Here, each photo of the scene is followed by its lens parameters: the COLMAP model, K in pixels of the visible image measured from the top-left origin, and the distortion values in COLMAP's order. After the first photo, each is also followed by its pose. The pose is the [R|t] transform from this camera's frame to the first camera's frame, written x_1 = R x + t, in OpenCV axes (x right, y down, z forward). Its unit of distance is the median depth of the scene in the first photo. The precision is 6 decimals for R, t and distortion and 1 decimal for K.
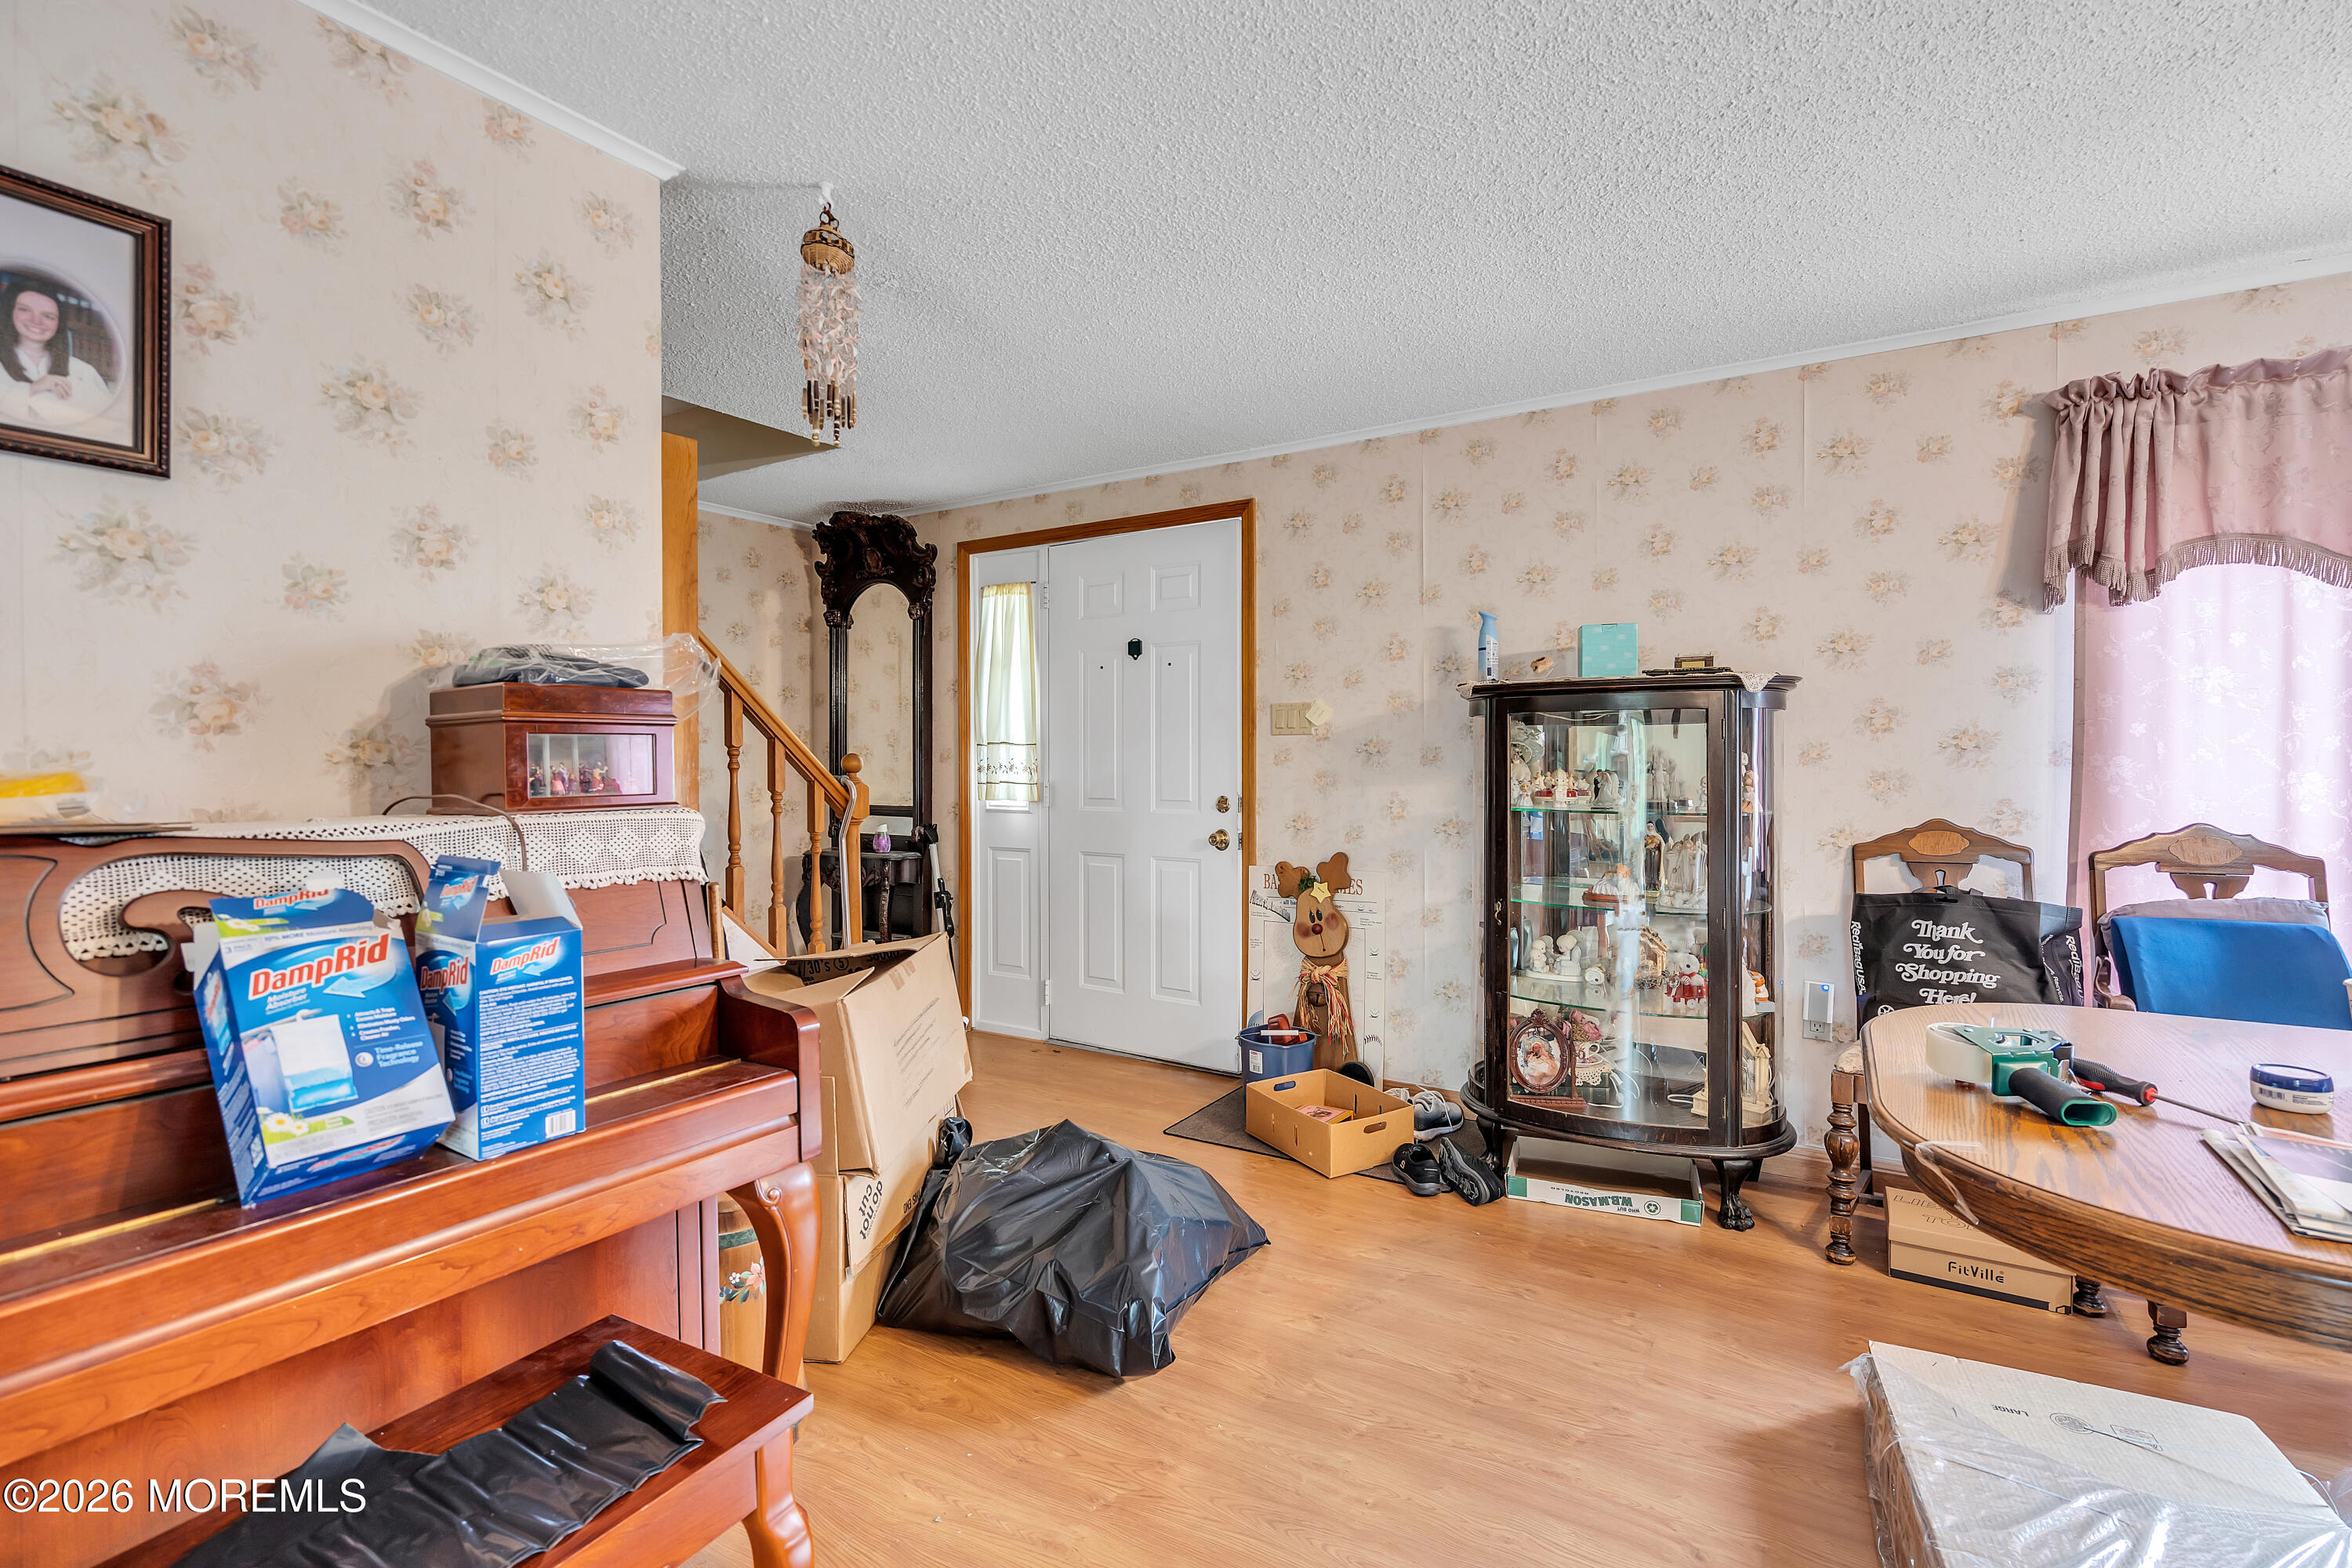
lens RADIAL K [[1067.3, 0, 1185.3], [0, 1067.3, 793.3], [0, 0, 1]] dist [-0.002148, -0.000215]
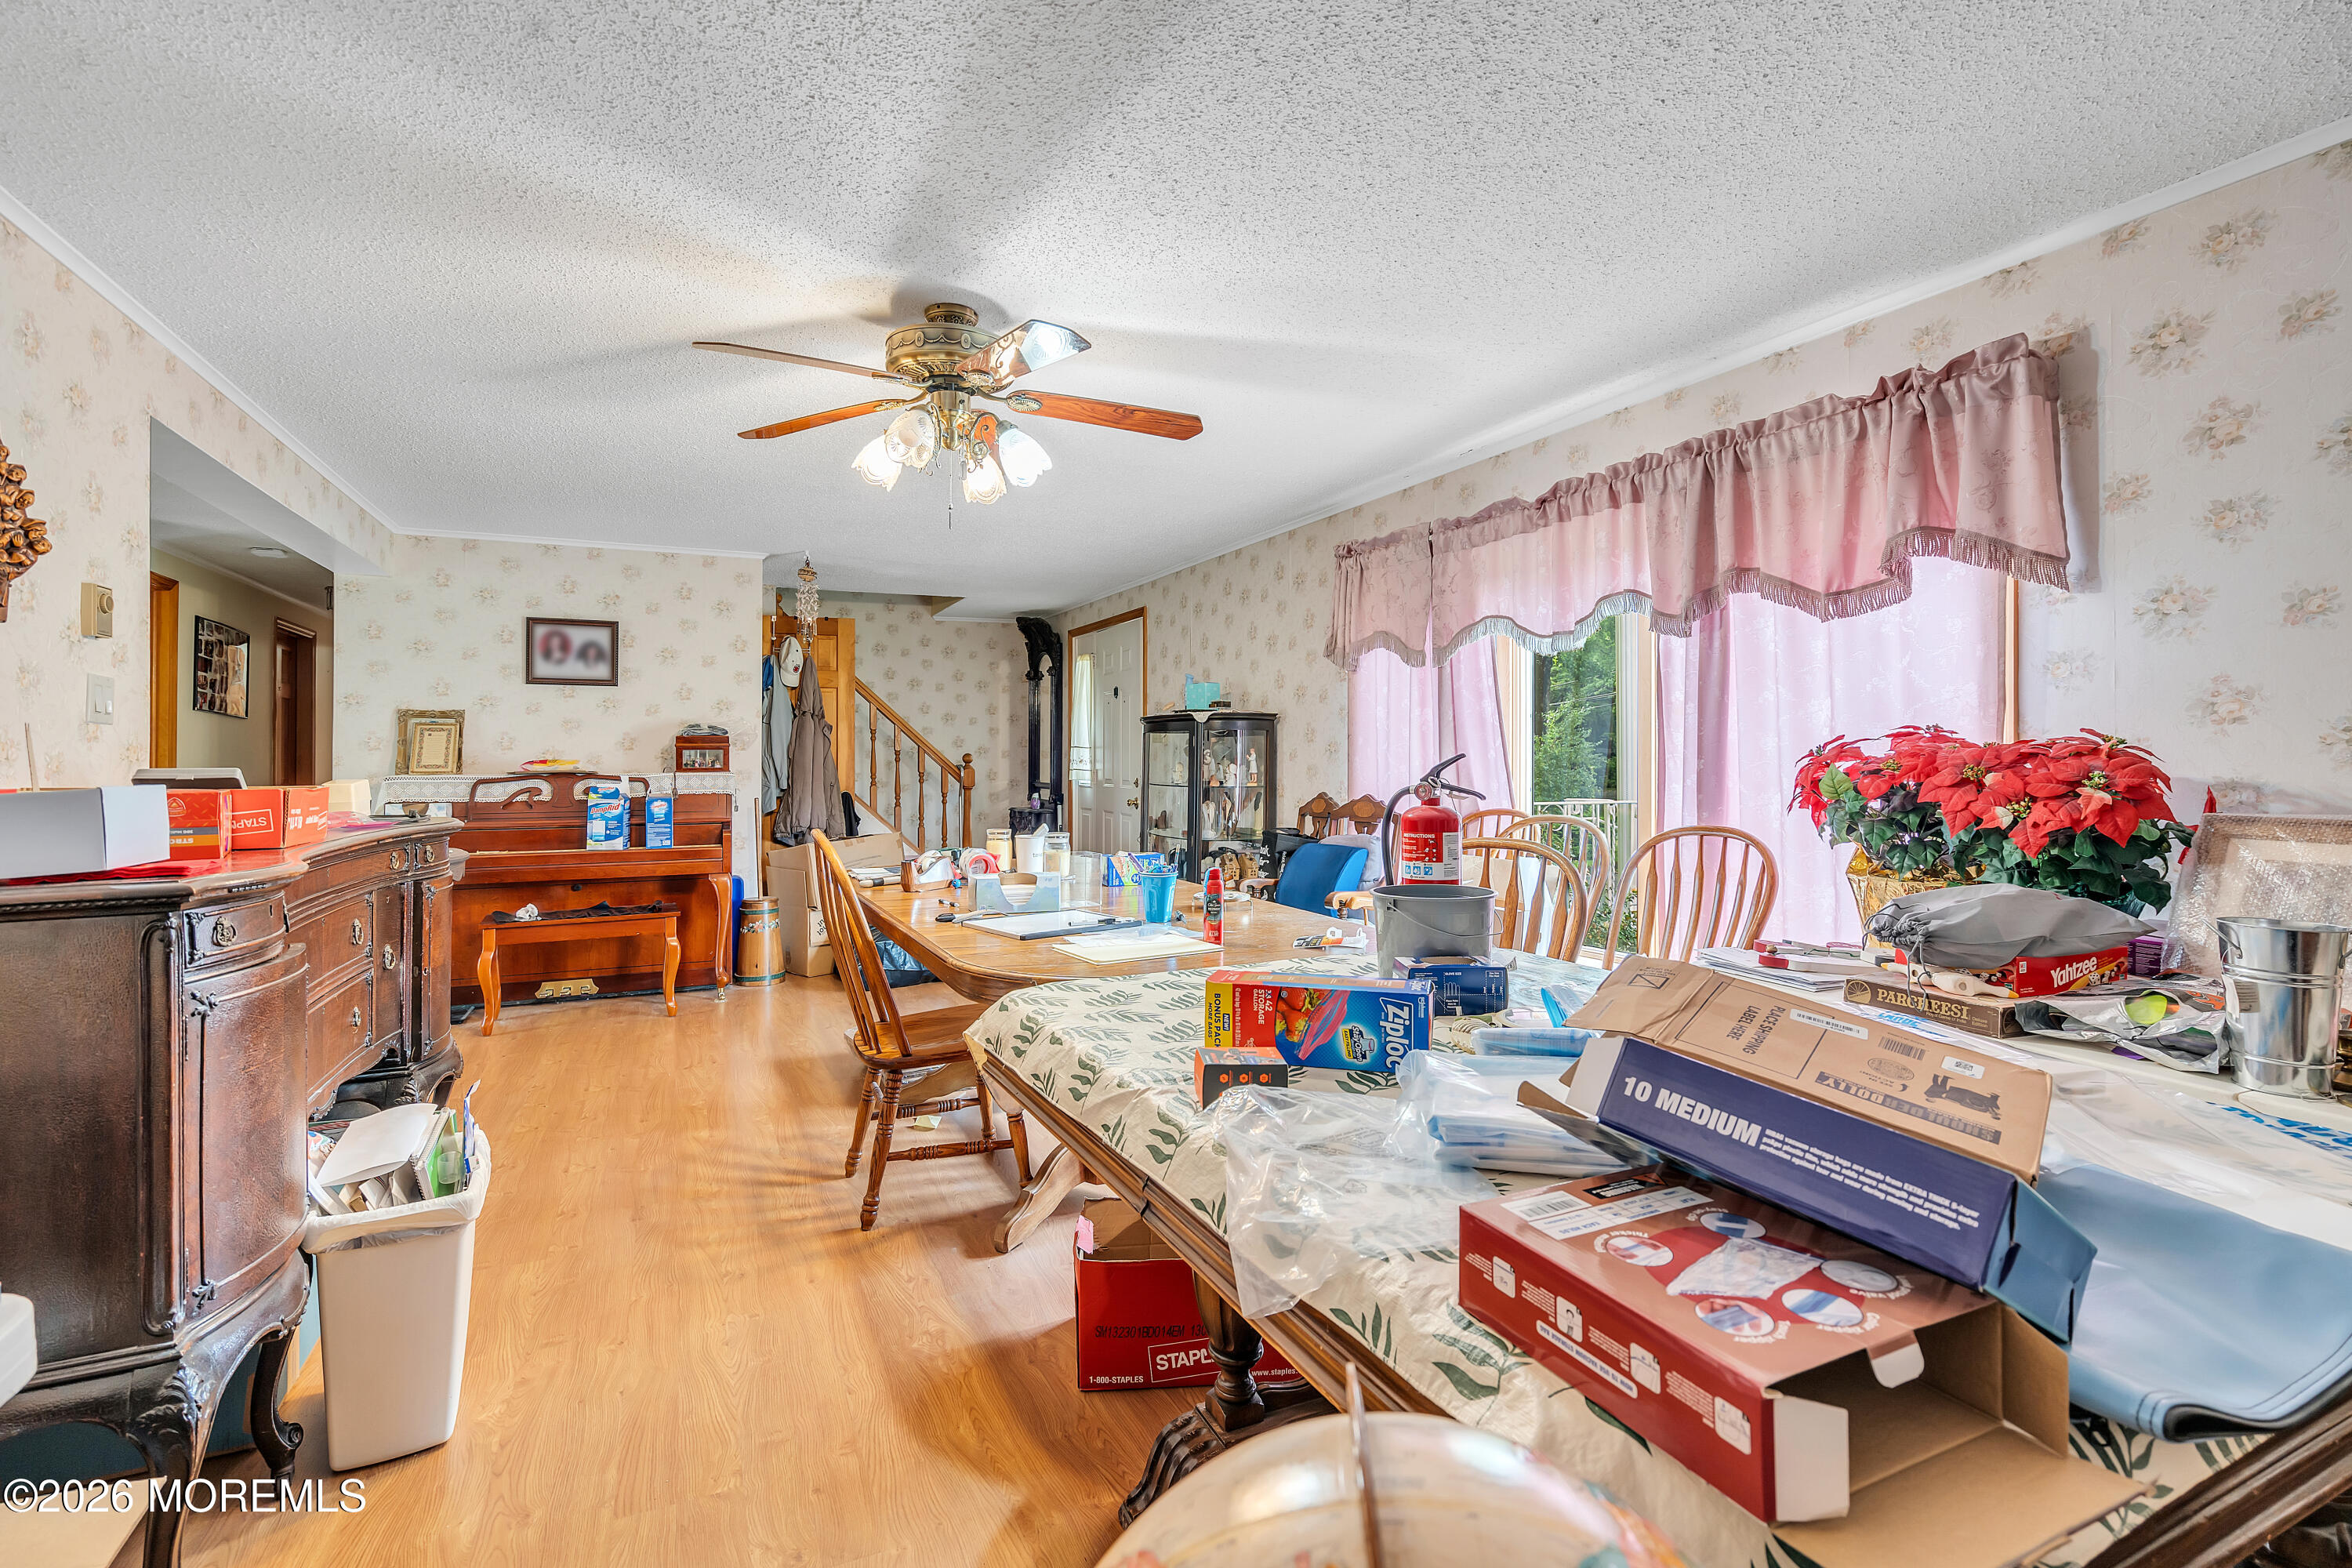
lens RADIAL K [[1067.3, 0, 1171.1], [0, 1067.3, 763.8], [0, 0, 1]] dist [-0.002148, -0.000215]
pose [[0.834283, 0.004920, -0.551315, 1.505840], [-0.015874, 0.999760, -0.015101, 0.007704], [0.551108, 0.021350, 0.834161, -0.592564]]
